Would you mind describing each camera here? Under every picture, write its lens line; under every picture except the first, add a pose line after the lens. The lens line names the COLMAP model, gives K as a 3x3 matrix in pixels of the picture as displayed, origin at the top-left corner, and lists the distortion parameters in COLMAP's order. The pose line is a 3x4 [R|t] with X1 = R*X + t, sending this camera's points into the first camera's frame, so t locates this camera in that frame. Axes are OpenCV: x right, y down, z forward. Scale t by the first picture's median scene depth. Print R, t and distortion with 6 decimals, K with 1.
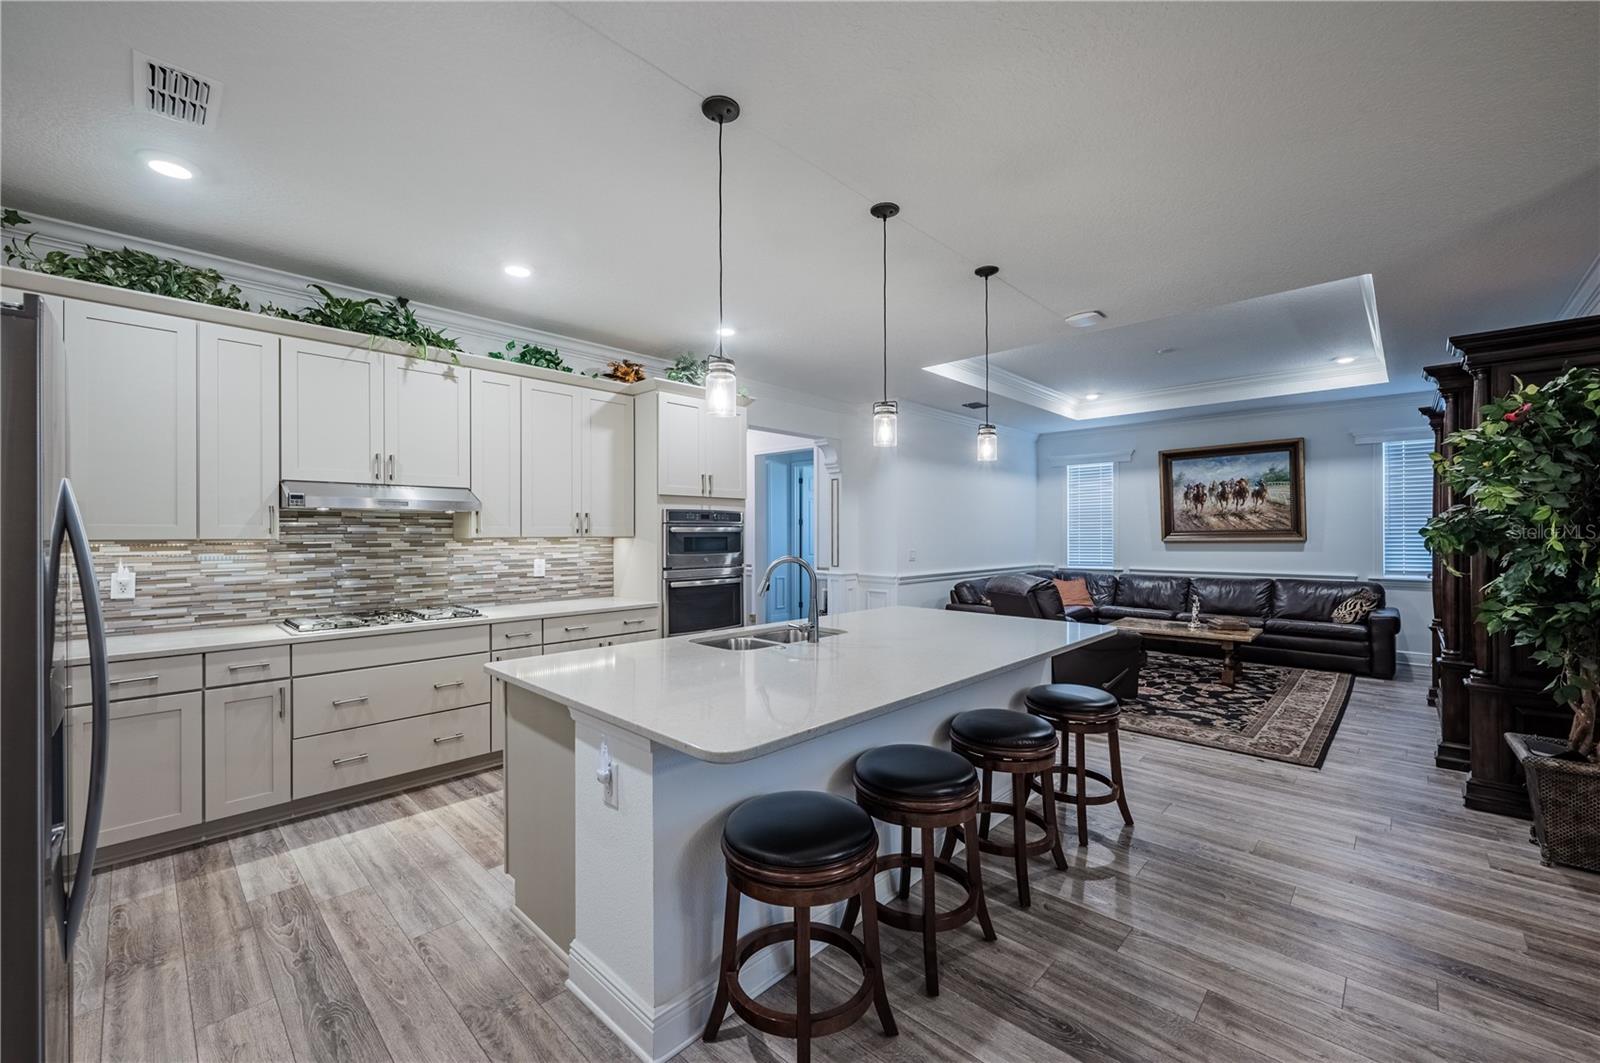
lens RADIAL K [[638.4, 0, 823.1], [0, 638.4, 534.2], [0, 0, 1]] dist [-0.000319, -0.000034]
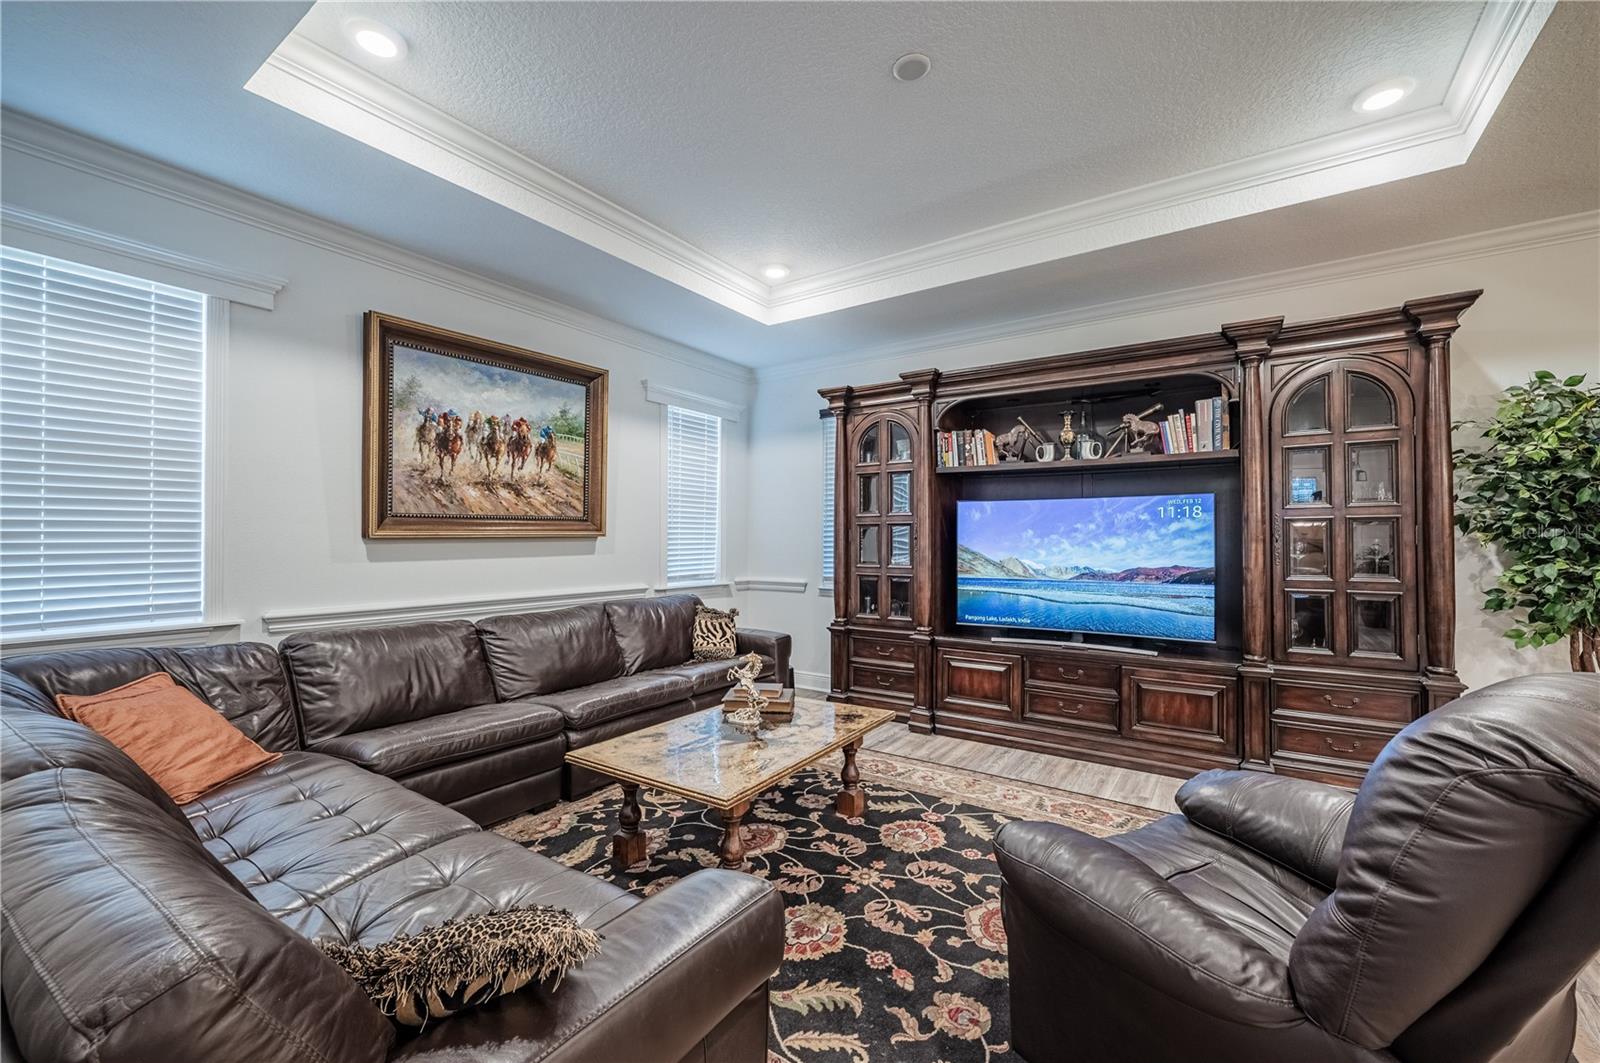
lens RADIAL K [[638.4, 0, 801.9], [0, 638.4, 541.5], [0, 0, 1]] dist [-0.000319, -0.000034]
pose [[-0.125213, 0.001145, 0.992129, 0.109509], [-0.001990, 0.999997, -0.001405, 0.014409], [-0.992128, -0.002150, -0.125210, 0.851135]]
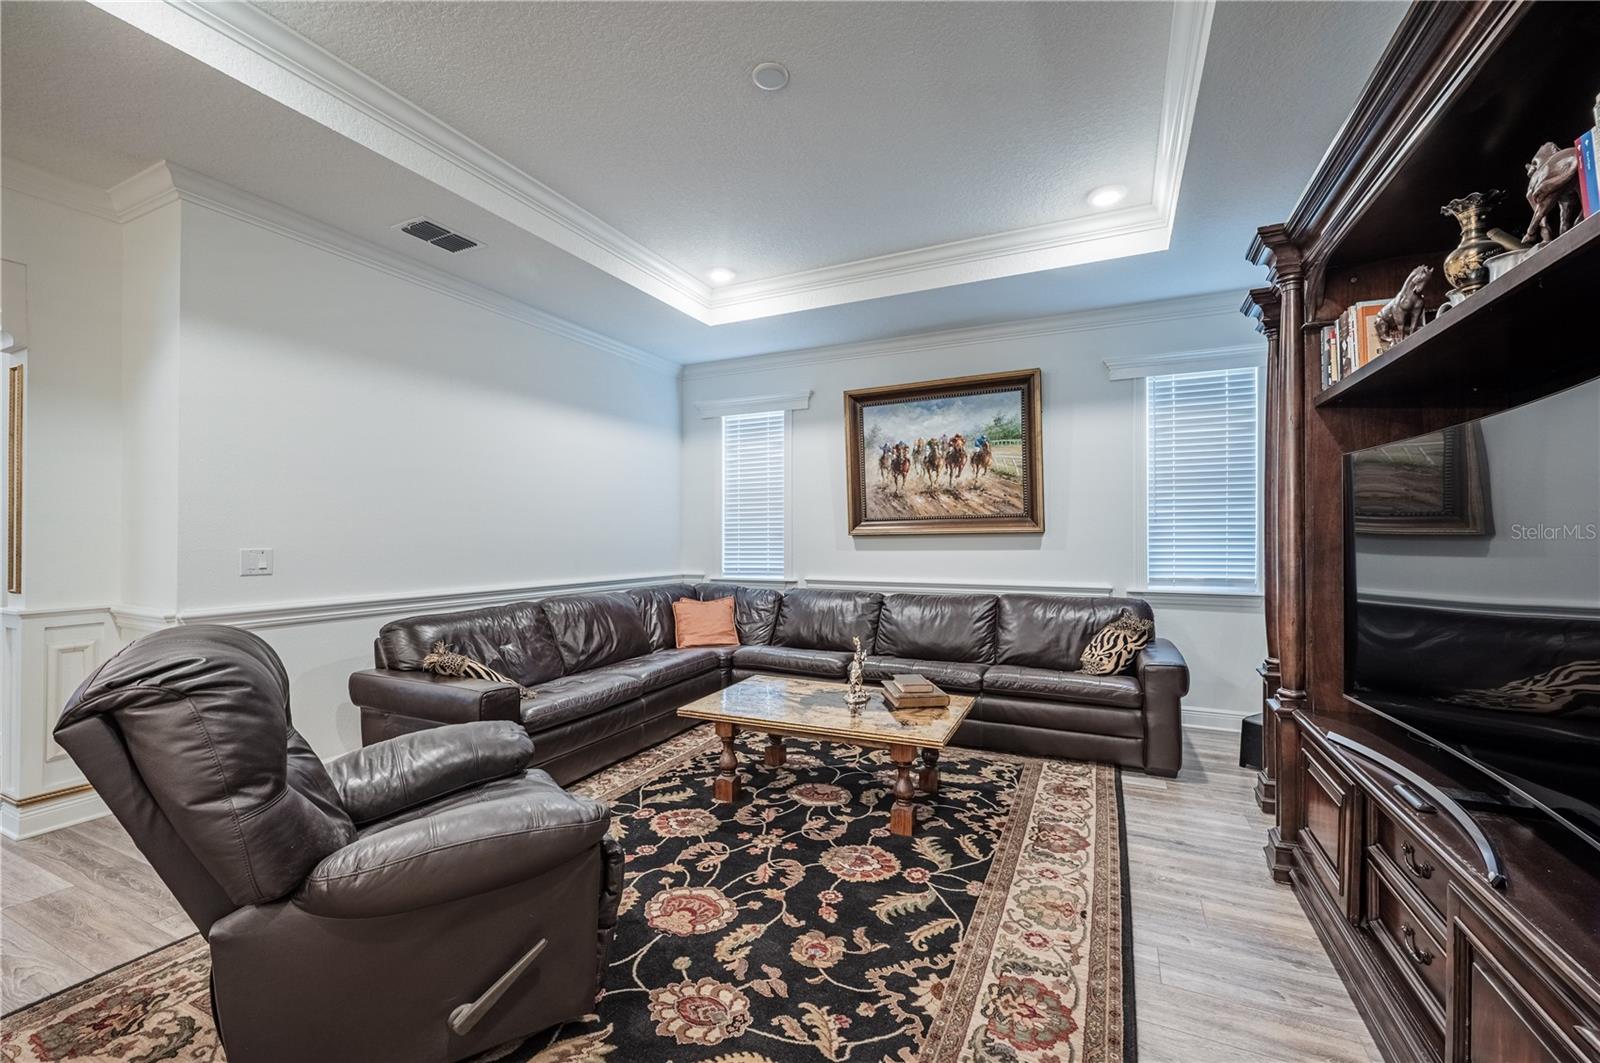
lens RADIAL K [[638.4, 0, 810.4], [0, 638.4, 533.0], [0, 0, 1]] dist [-0.000319, -0.000034]
pose [[0.954615, 0.003616, 0.297820, 0.334549], [-0.001532, 0.999973, -0.007228, 0.014989], [-0.297838, 0.006444, 0.954595, 0.447690]]
